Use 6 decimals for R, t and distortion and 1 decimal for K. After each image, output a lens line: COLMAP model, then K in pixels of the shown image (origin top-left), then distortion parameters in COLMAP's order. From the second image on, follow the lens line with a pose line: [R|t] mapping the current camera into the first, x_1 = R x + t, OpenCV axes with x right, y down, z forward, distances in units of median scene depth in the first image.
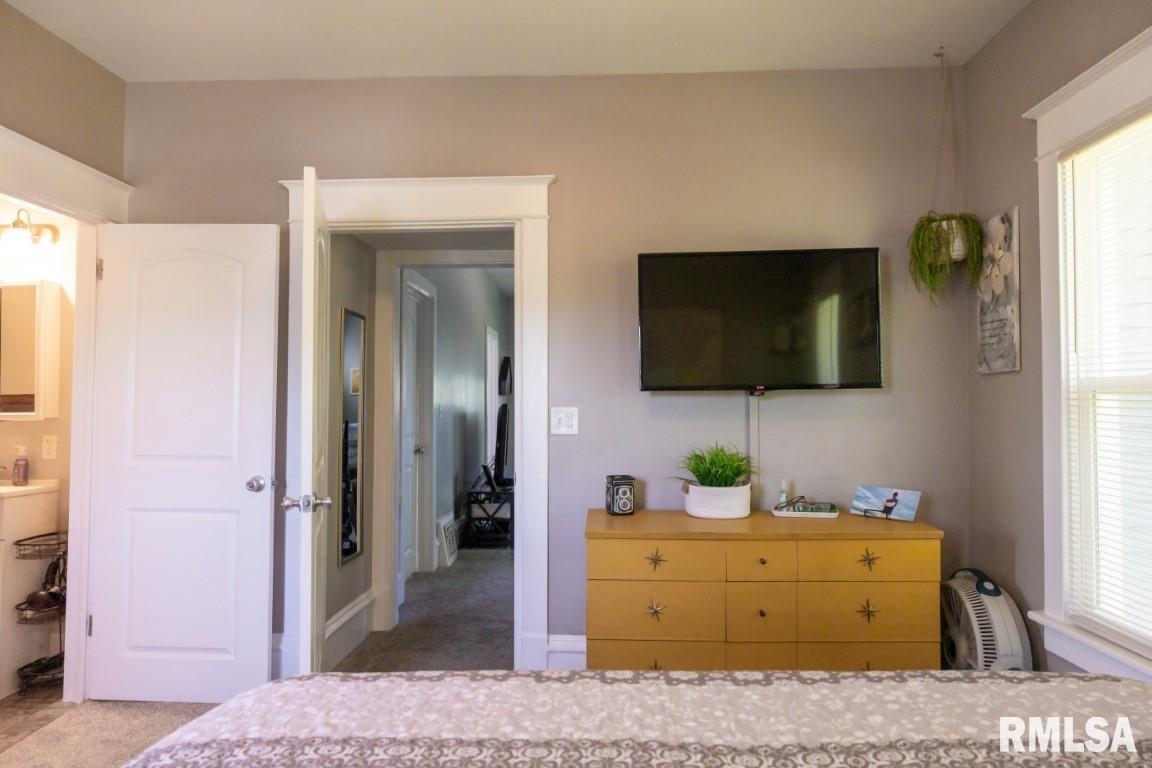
lens RADIAL K [[769.9, 0, 571.0], [0, 769.9, 381.2], [0, 0, 1]] dist [0.002416, -0.000595]
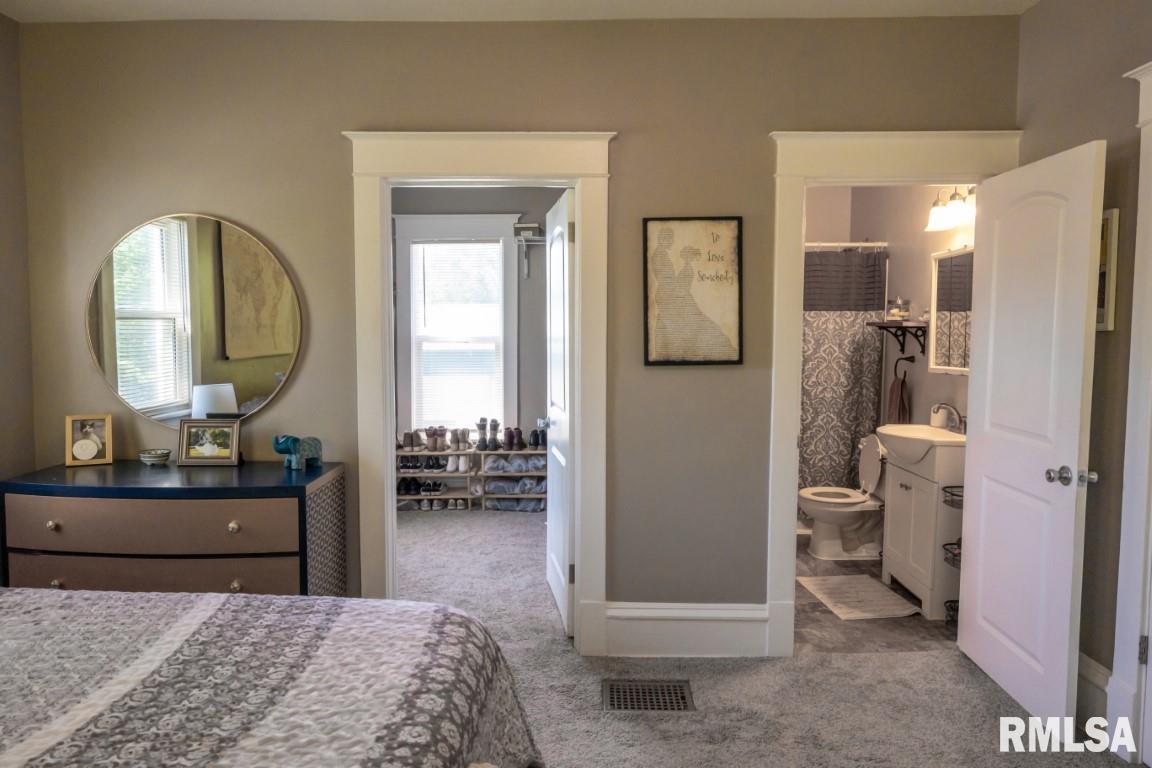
lens RADIAL K [[769.9, 0, 571.6], [0, 769.9, 381.0], [0, 0, 1]] dist [0.002416, -0.000595]
pose [[0.016429, 0.058972, -0.998124, 0.994051], [0.044146, 0.997243, 0.059647, -0.092000], [0.998890, -0.045043, 0.013780, 1.230418]]
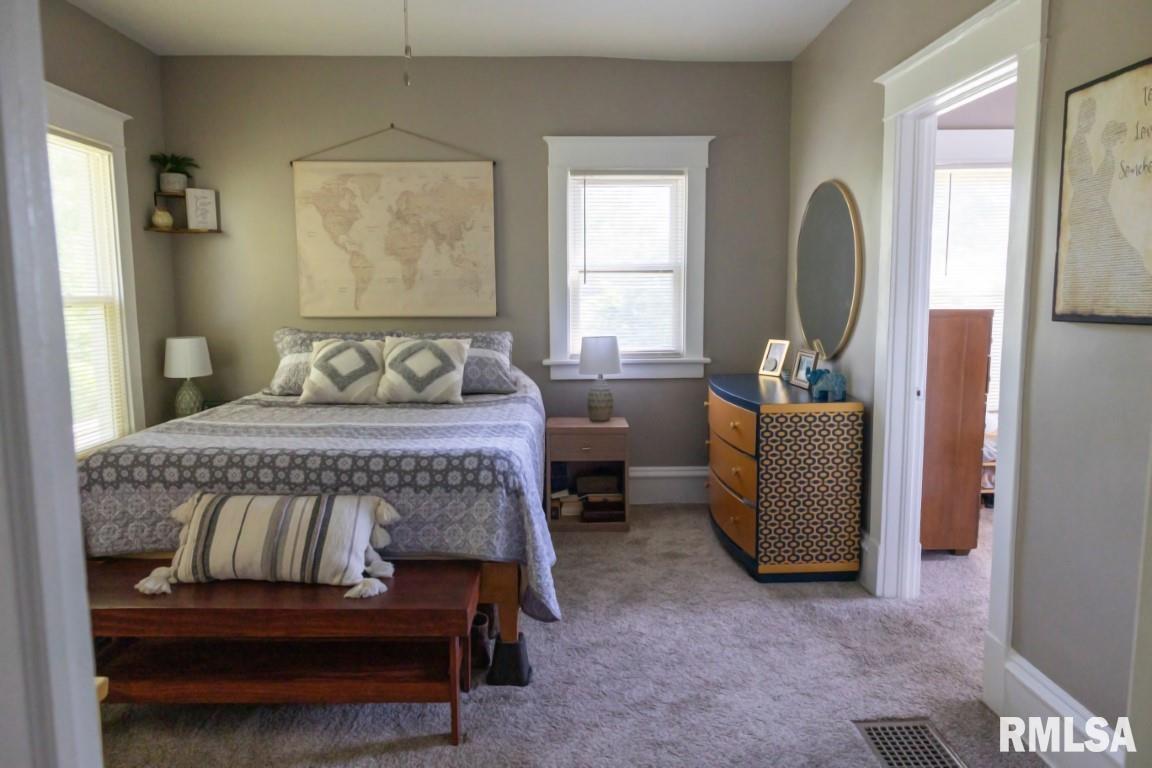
lens RADIAL K [[769.9, 0, 575.7], [0, 769.9, 378.9], [0, 0, 1]] dist [0.002416, -0.000595]
pose [[-0.998274, 0.005707, -0.058451, -0.467407], [0.001534, 0.997462, 0.071190, 0.028889], [0.058709, 0.070977, -0.995749, 3.198066]]
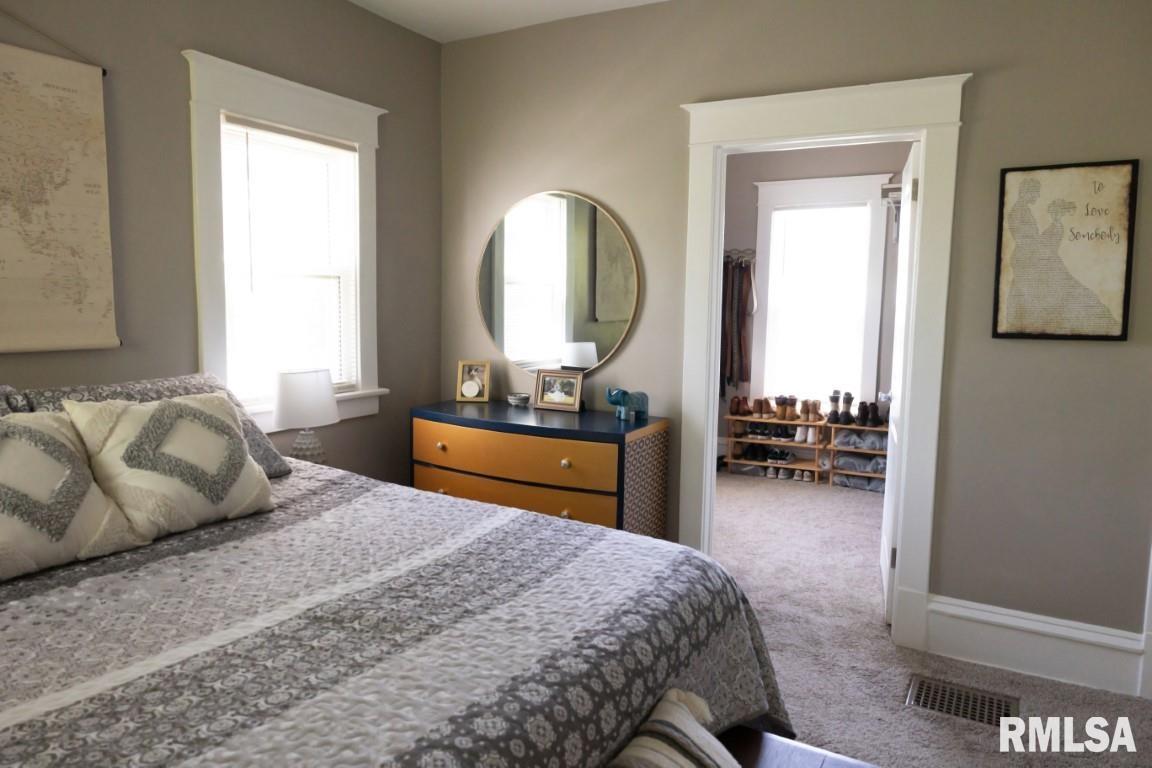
lens RADIAL K [[769.9, 0, 577.3], [0, 769.9, 380.9], [0, 0, 1]] dist [0.002416, -0.000595]
pose [[-0.461050, 0.081207, -0.883651, 1.009995], [0.021392, 0.996532, 0.080419, -0.061115], [0.887116, 0.018175, -0.461188, 1.485185]]
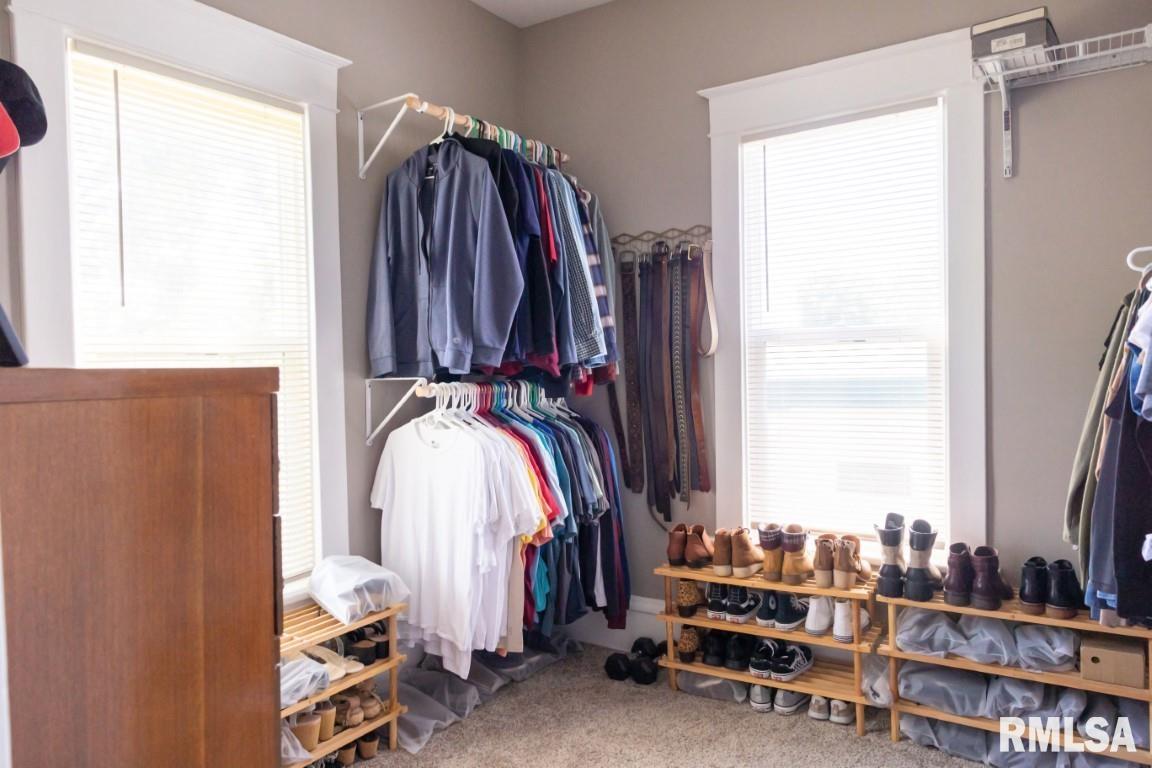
lens RADIAL K [[769.9, 0, 581.5], [0, 769.9, 379.1], [0, 0, 1]] dist [0.002416, -0.000595]
pose [[-0.523098, 0.020252, -0.852032, -1.624663], [0.055299, 0.998418, -0.010219, 0.015598], [0.850476, -0.052461, -0.523390, 1.117366]]
